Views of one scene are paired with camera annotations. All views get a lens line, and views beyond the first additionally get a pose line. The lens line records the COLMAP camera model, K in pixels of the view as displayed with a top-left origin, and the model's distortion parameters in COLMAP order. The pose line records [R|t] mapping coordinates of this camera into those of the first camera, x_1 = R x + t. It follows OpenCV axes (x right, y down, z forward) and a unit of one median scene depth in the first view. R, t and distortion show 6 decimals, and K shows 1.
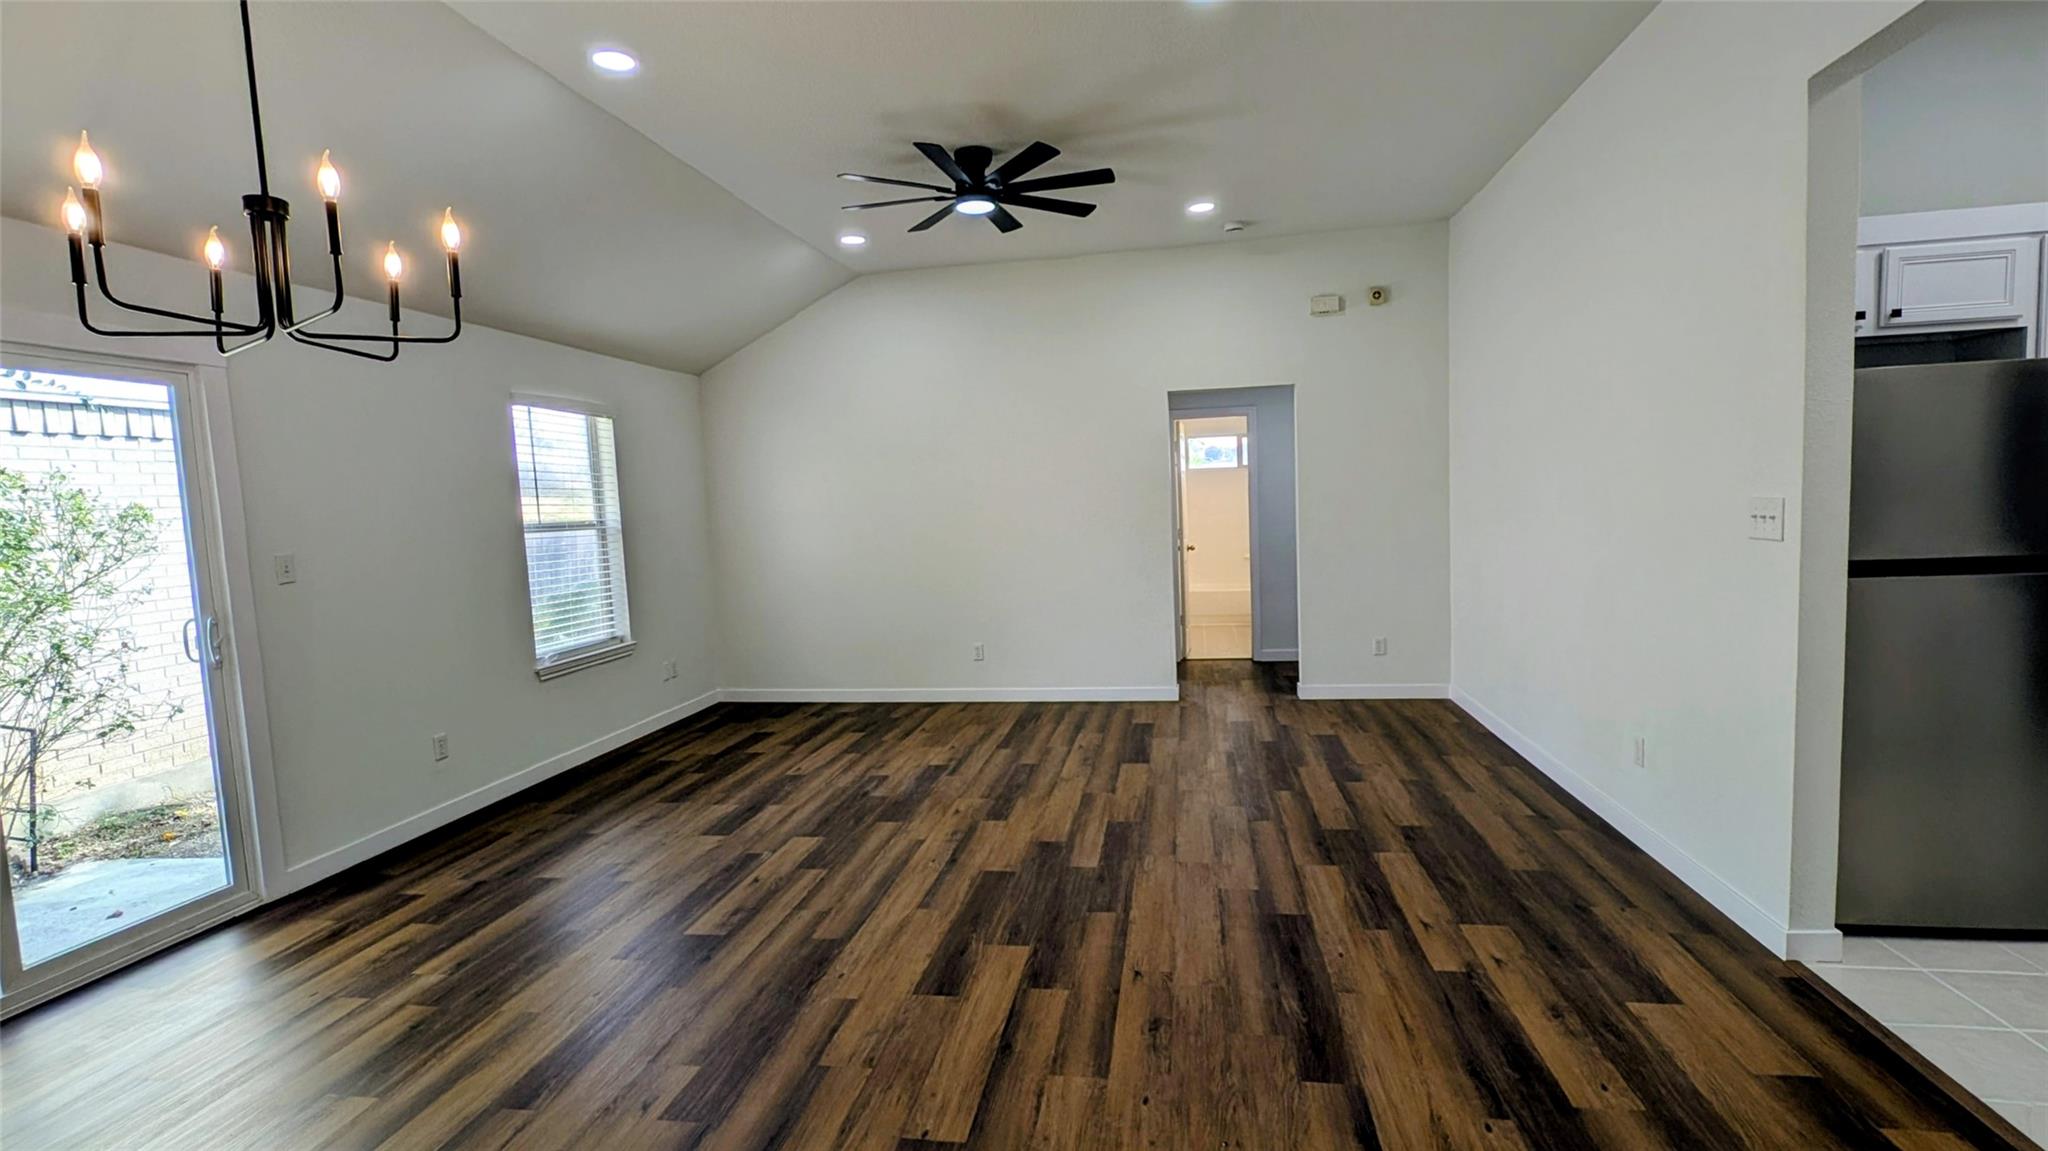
lens RADIAL K [[946.3, 0, 1031.6], [0, 946.3, 578.8], [0, 0, 1]] dist [0.016305, -0.014213]
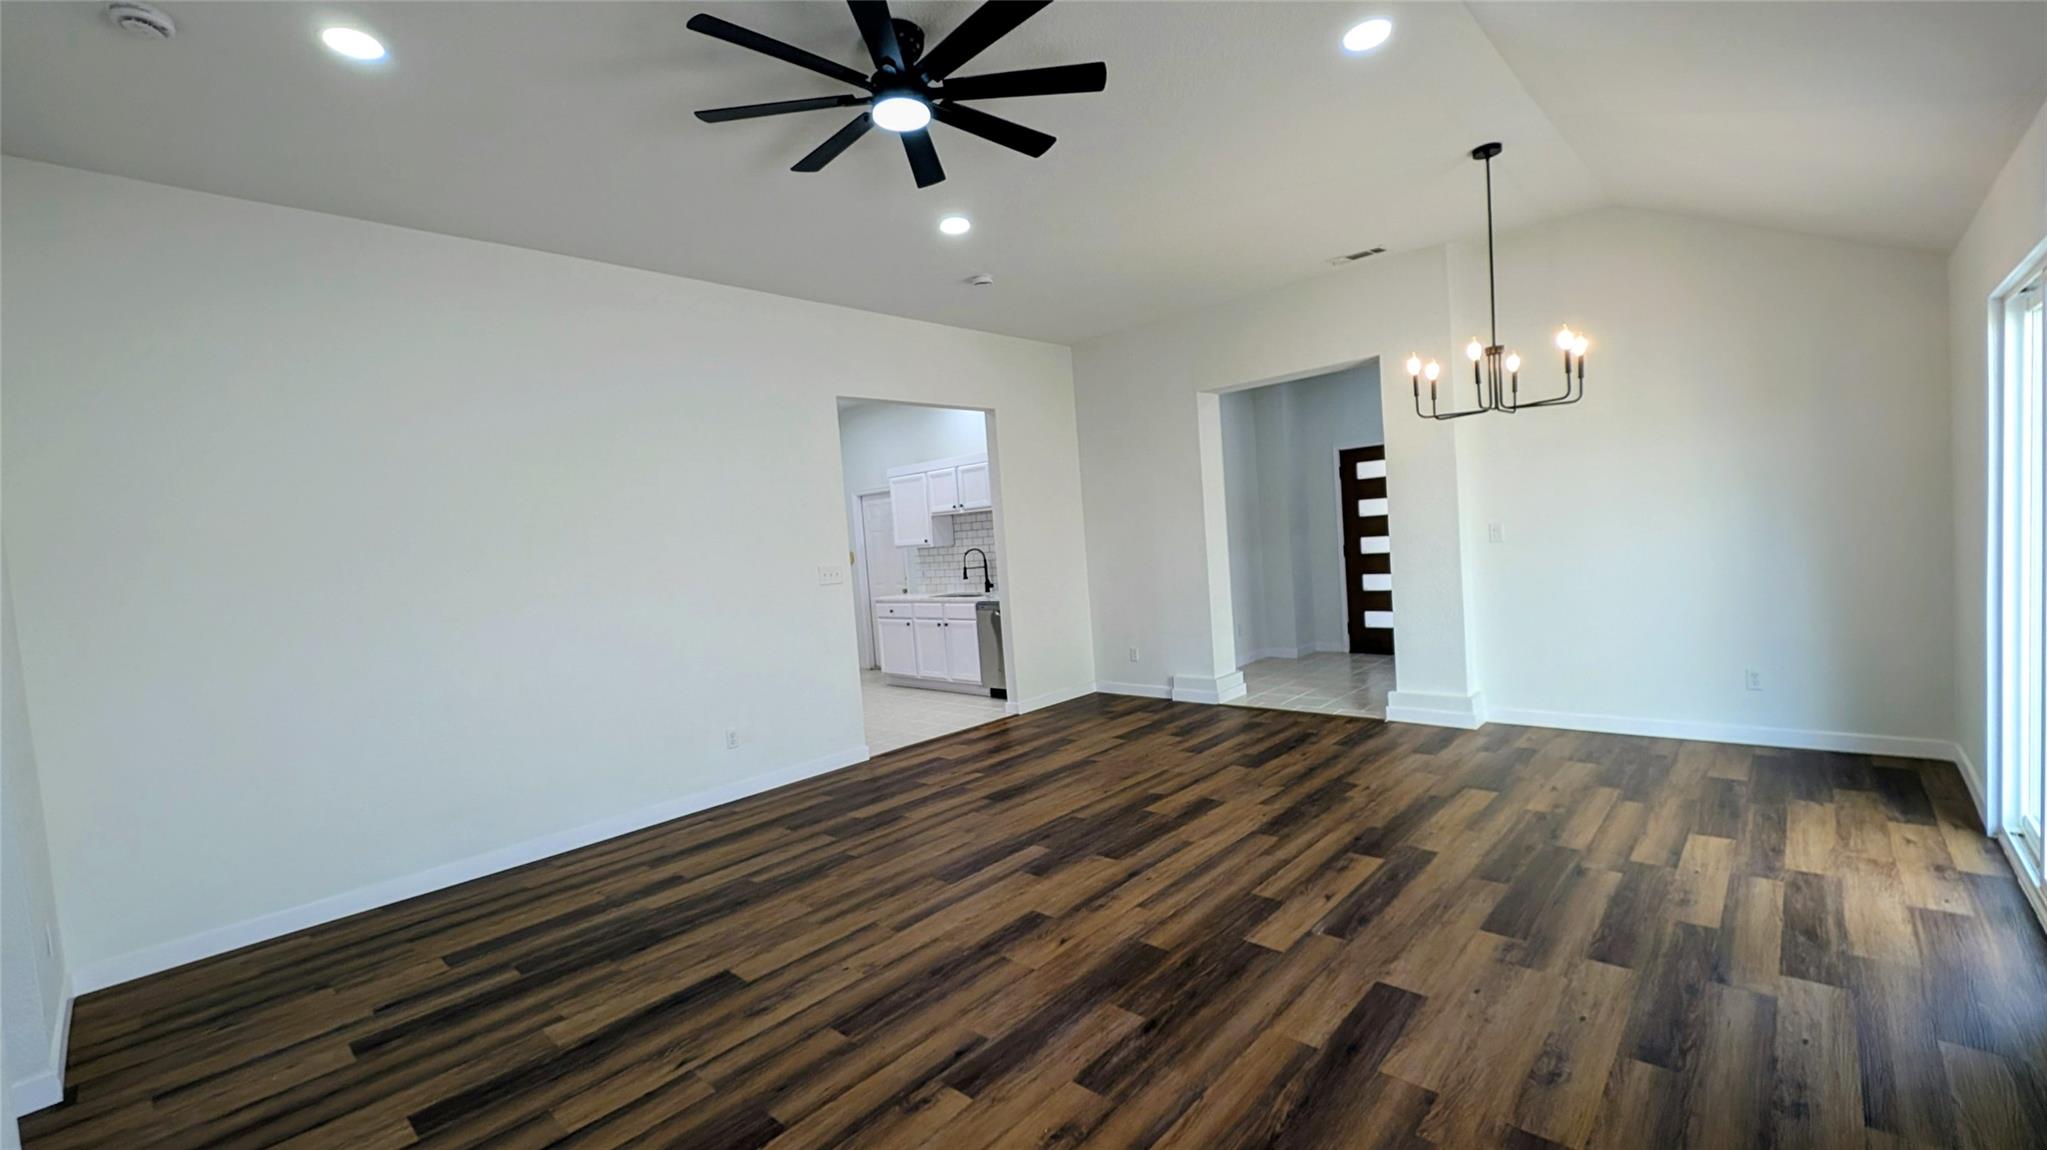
lens RADIAL K [[835.4, 0, 1033.4], [0, 835.4, 580.0], [0, 0, 1]] dist [0.007167, -0.000056]
pose [[-0.830980, 0.074885, 0.551238, -0.524806], [0.153341, 0.983344, 0.097573, -0.125464], [-0.534750, 0.165609, -0.828623, 1.776612]]
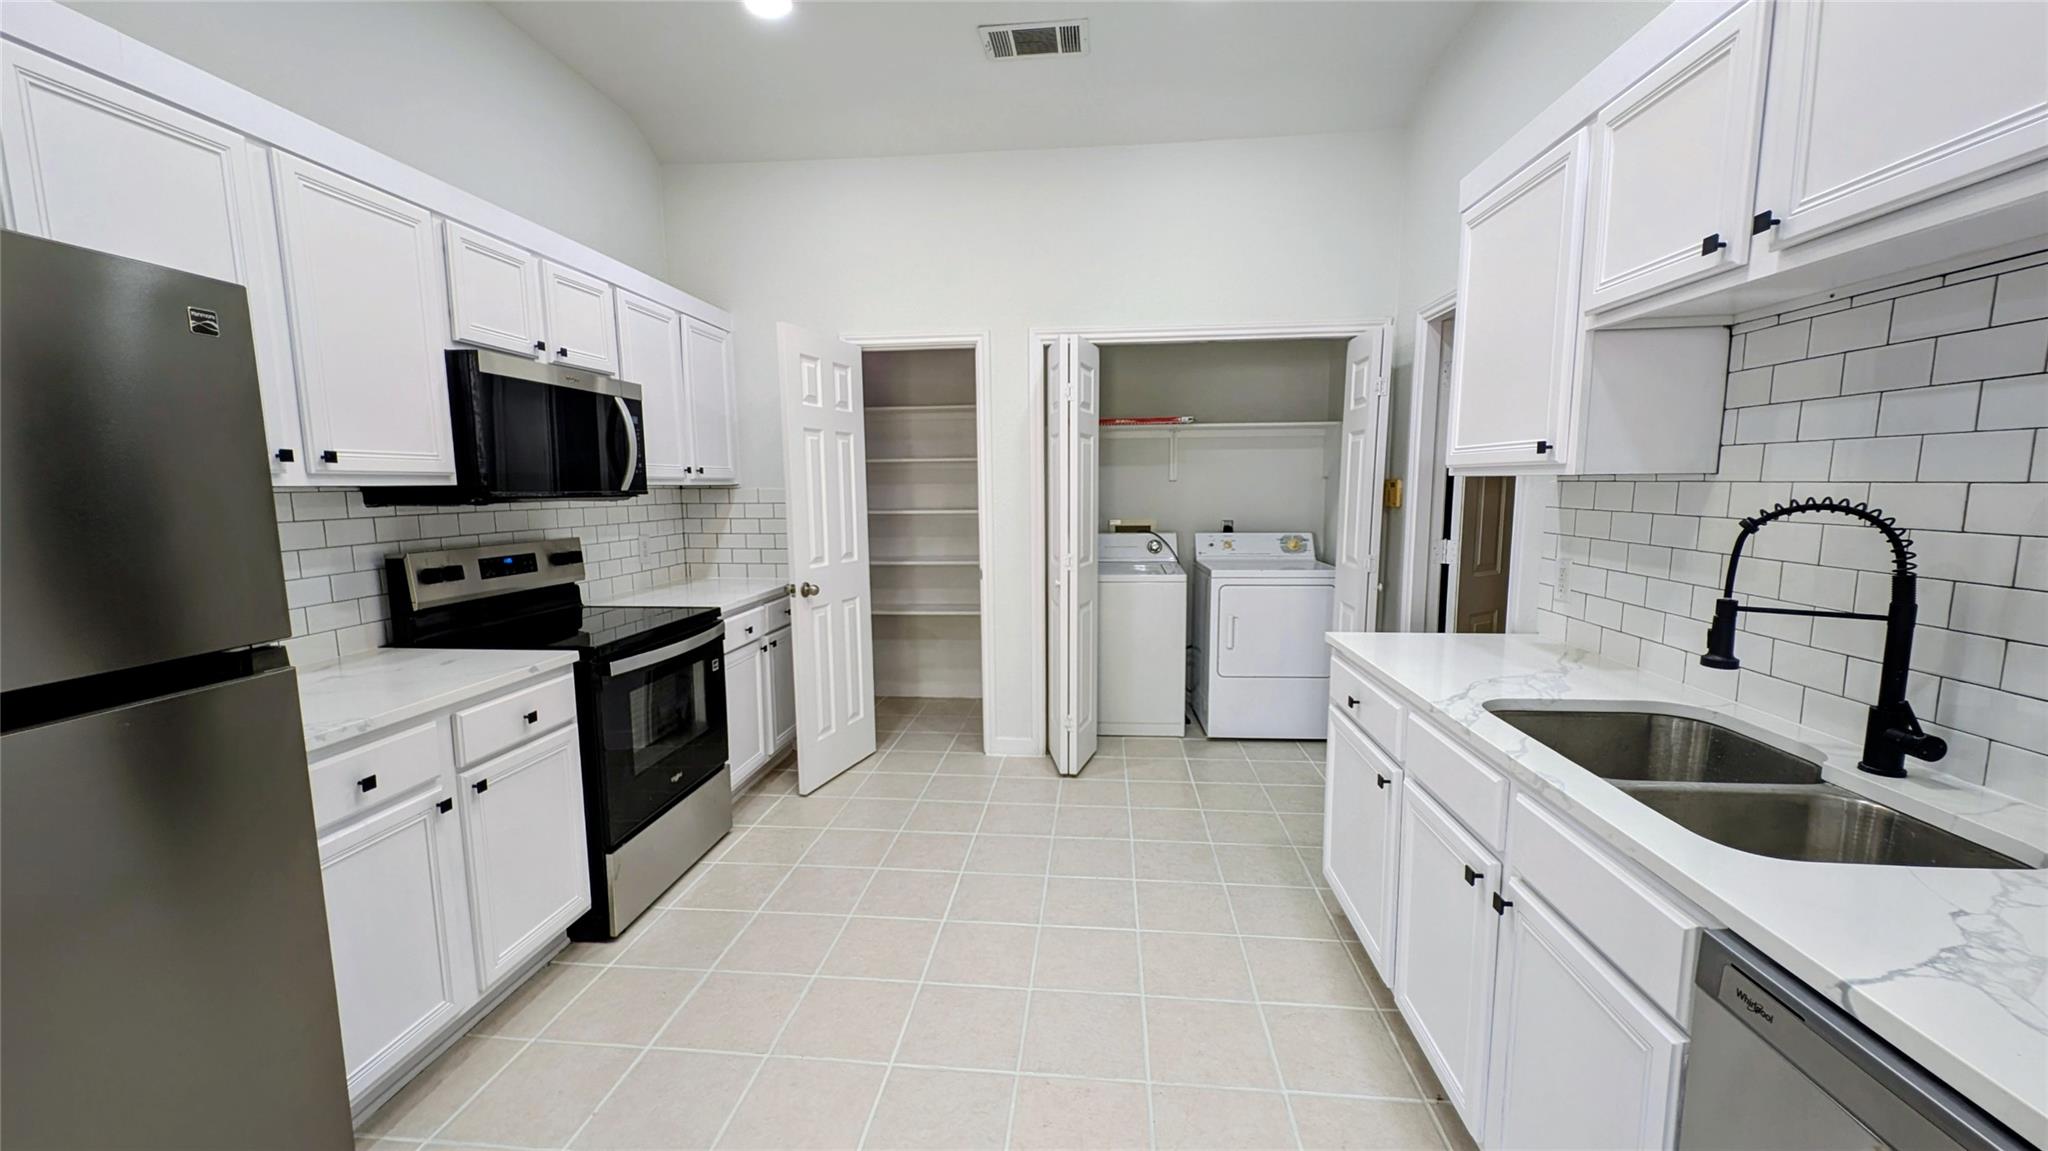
lens RADIAL K [[776.3, 0, 1028.0], [0, 776.3, 579.1], [0, 0, 1]] dist [0.007664, -0.003652]
pose [[-0.066596, -0.078420, 0.994694, 0.481000], [0.089459, 0.992423, 0.084230, -0.042443], [-0.993762, 0.094594, -0.059076, 0.410059]]
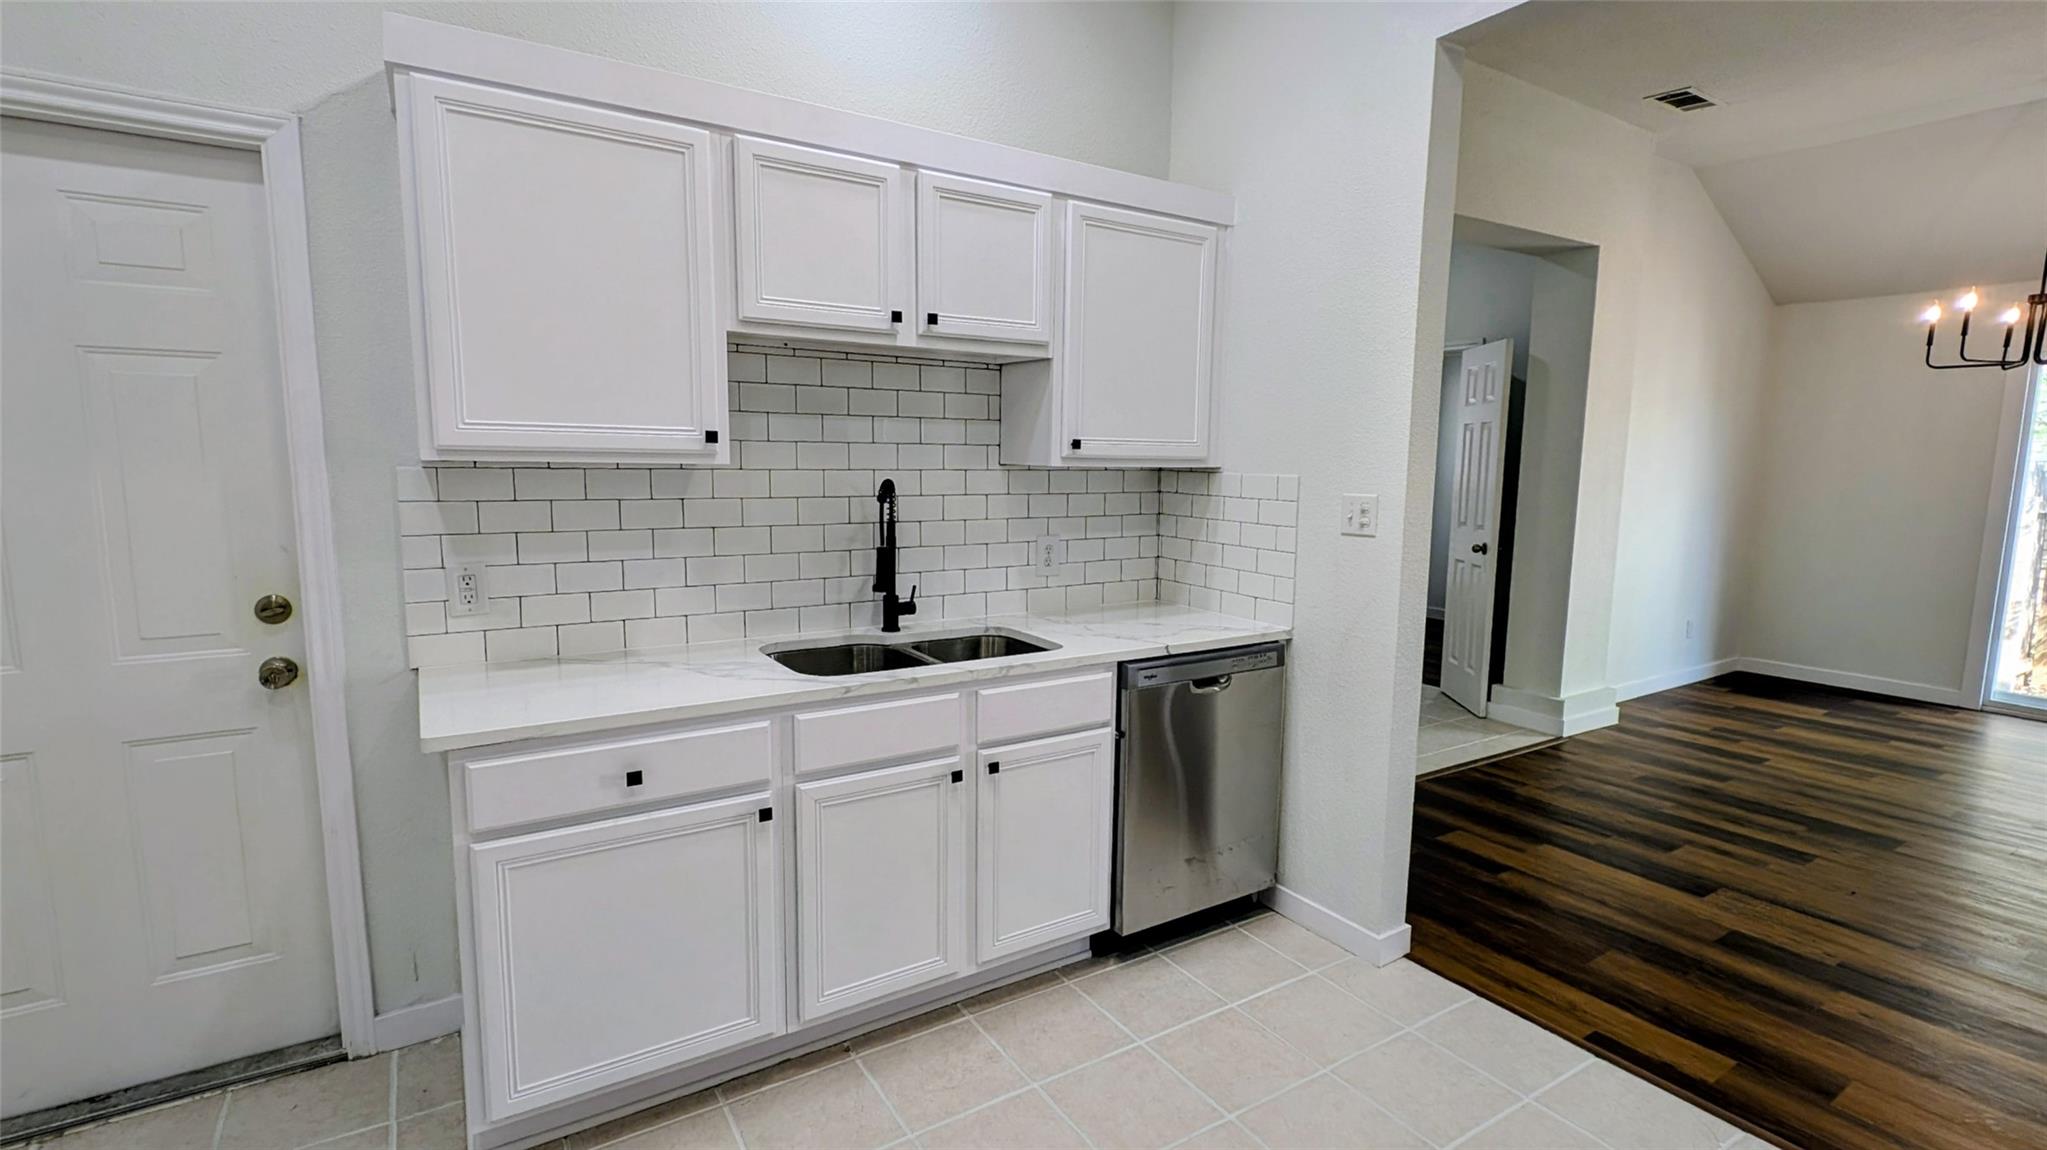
lens RADIAL K [[945.9, 0, 1031.1], [0, 945.9, 578.3], [0, 0, 1]] dist [0.016305, -0.014213]
pose [[-0.744045, 0.121436, -0.657001, 1.178518], [-0.032029, 0.975730, 0.216621, -0.101428], [0.667361, 0.182219, -0.722098, 0.629415]]
